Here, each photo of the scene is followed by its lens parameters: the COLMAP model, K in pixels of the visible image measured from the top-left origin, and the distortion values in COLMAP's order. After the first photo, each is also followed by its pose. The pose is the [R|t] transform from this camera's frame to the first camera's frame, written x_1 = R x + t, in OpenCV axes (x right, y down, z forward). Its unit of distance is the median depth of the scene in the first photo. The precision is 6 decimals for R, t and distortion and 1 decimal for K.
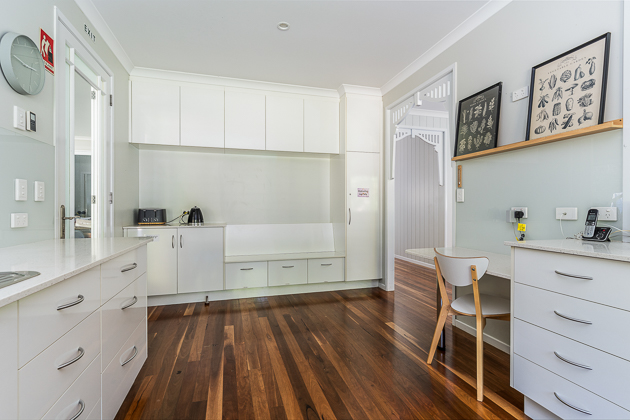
lens RADIAL K [[308.4, 0, 326.0], [0, 308.4, 208.4], [0, 0, 1]] dist [-0.000430, -0.000066]
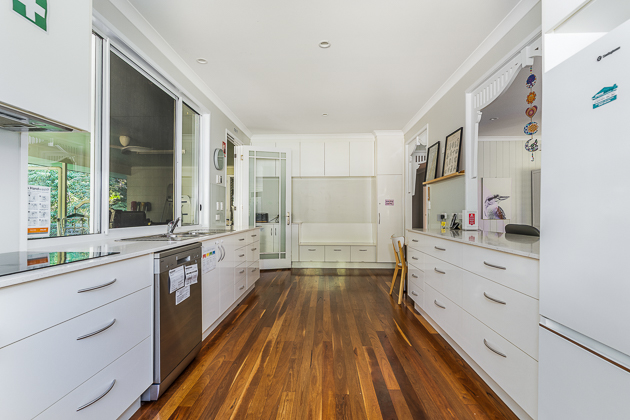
lens RADIAL K [[310.8, 0, 315.0], [0, 310.8, 210.0], [0, 0, 1]] dist [-0.000043, -0.000013]
pose [[0.943916, -0.002271, -0.330177, 0.278489], [-0.000916, 0.999954, -0.009497, -0.000814], [0.330184, 0.009267, 0.943871, -0.514523]]
